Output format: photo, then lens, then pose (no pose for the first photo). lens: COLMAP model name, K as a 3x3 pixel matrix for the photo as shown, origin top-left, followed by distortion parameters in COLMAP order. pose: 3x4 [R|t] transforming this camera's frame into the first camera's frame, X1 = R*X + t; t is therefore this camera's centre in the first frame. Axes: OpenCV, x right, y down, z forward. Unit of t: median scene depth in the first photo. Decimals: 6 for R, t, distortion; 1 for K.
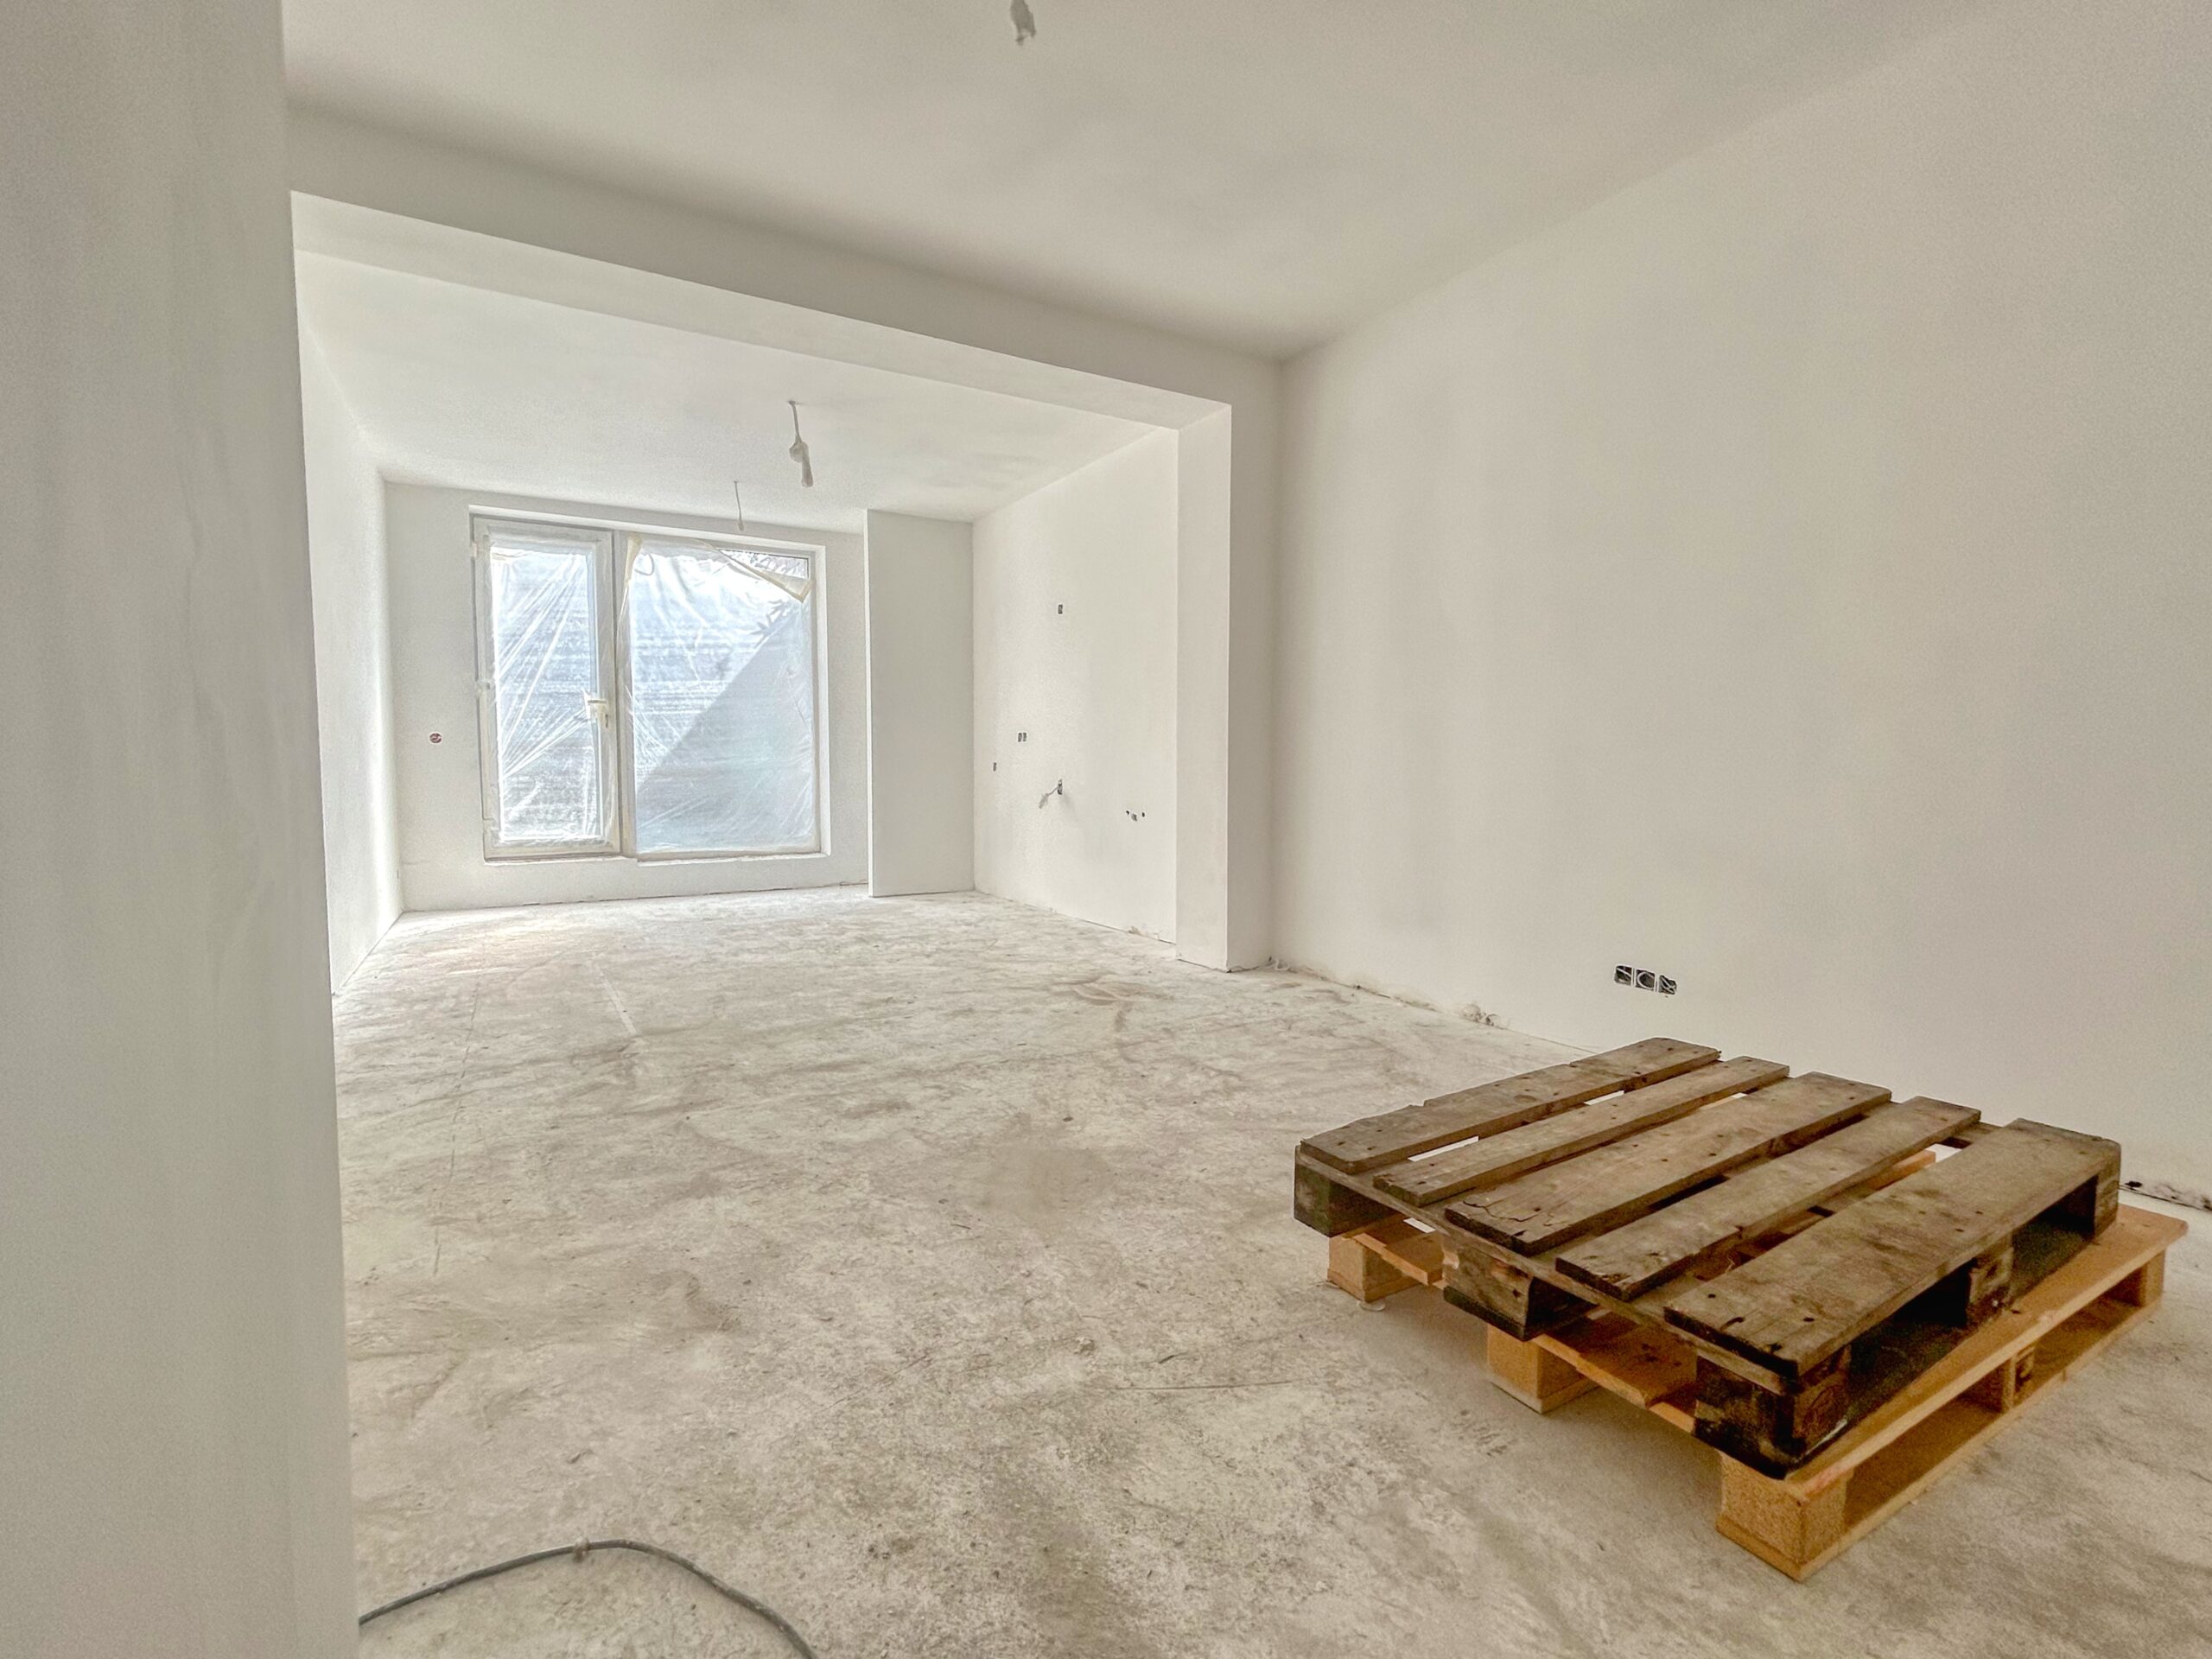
lens RADIAL K [[1011.8, 0, 1100.0], [0, 1011.8, 829.3], [0, 0, 1]] dist [-0.001107, -0.000201]
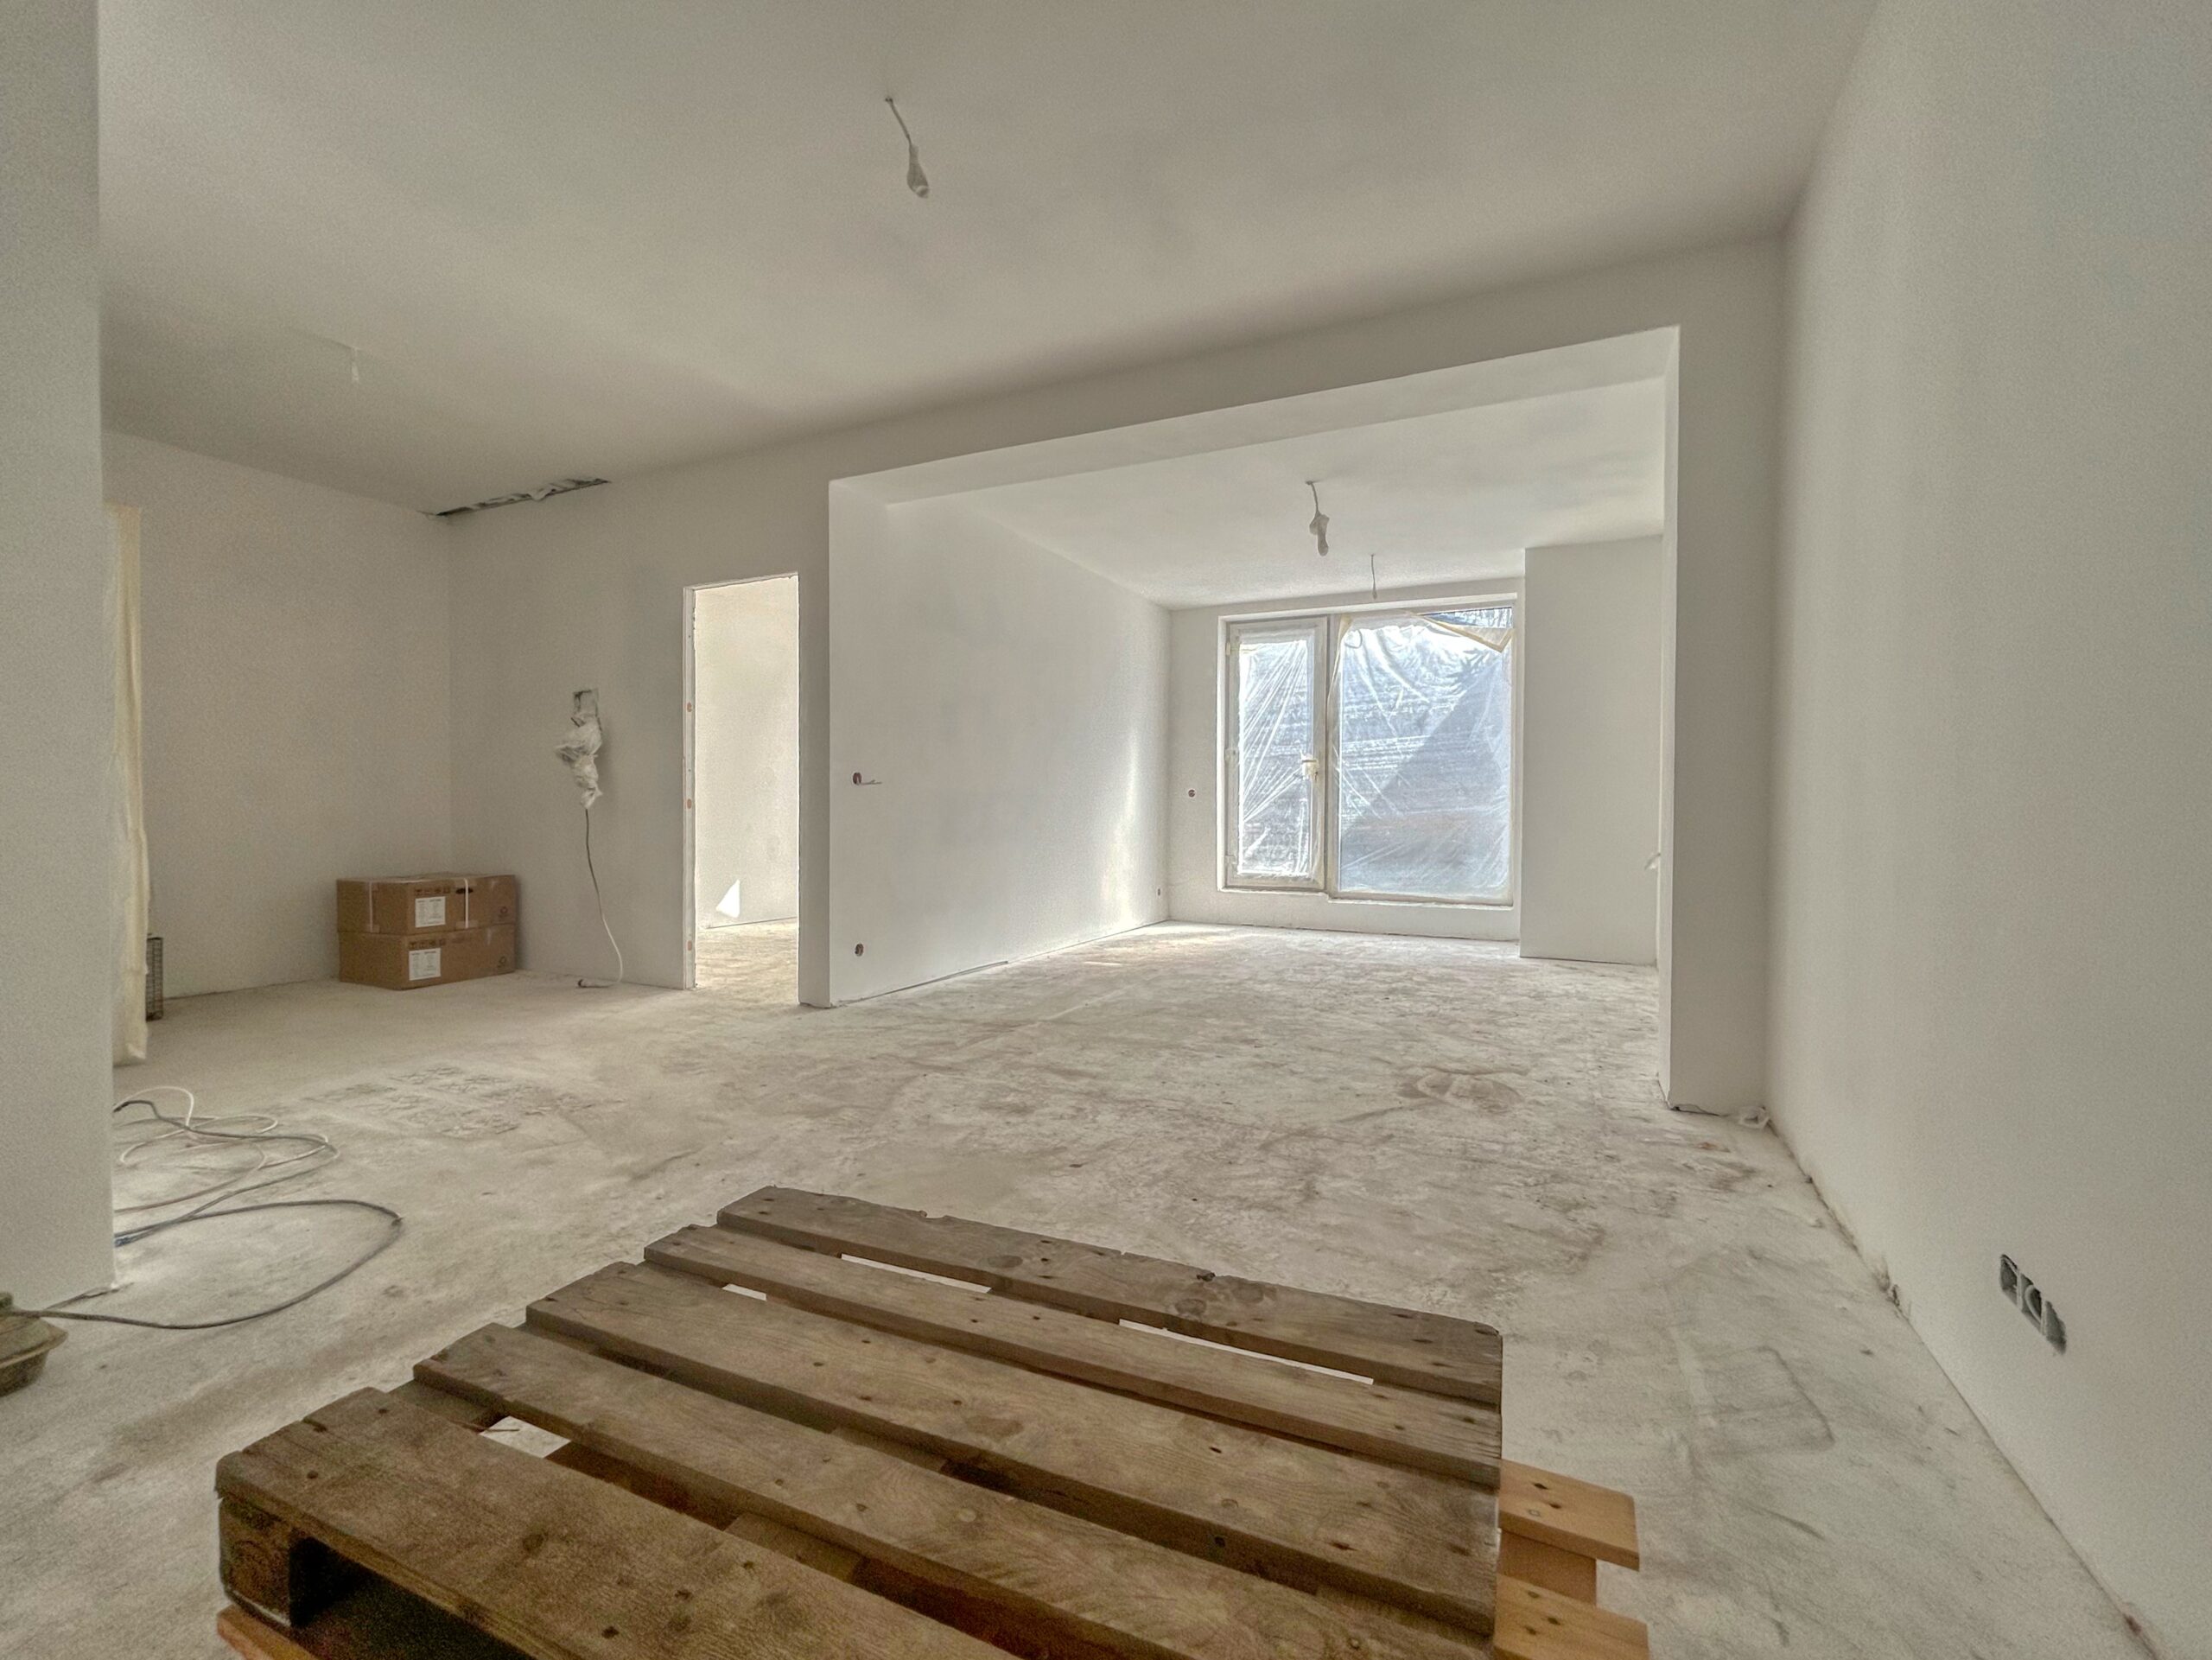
lens RADIAL K [[951.7, 0, 1109.4], [0, 951.7, 827.4], [0, 0, 1]] dist [-0.003223, 0.000742]
pose [[0.555739, 0.018520, -0.831150, 0.575953], [-0.061666, 0.997916, -0.018996, -0.024108], [0.829066, 0.061811, 0.555723, 0.363999]]
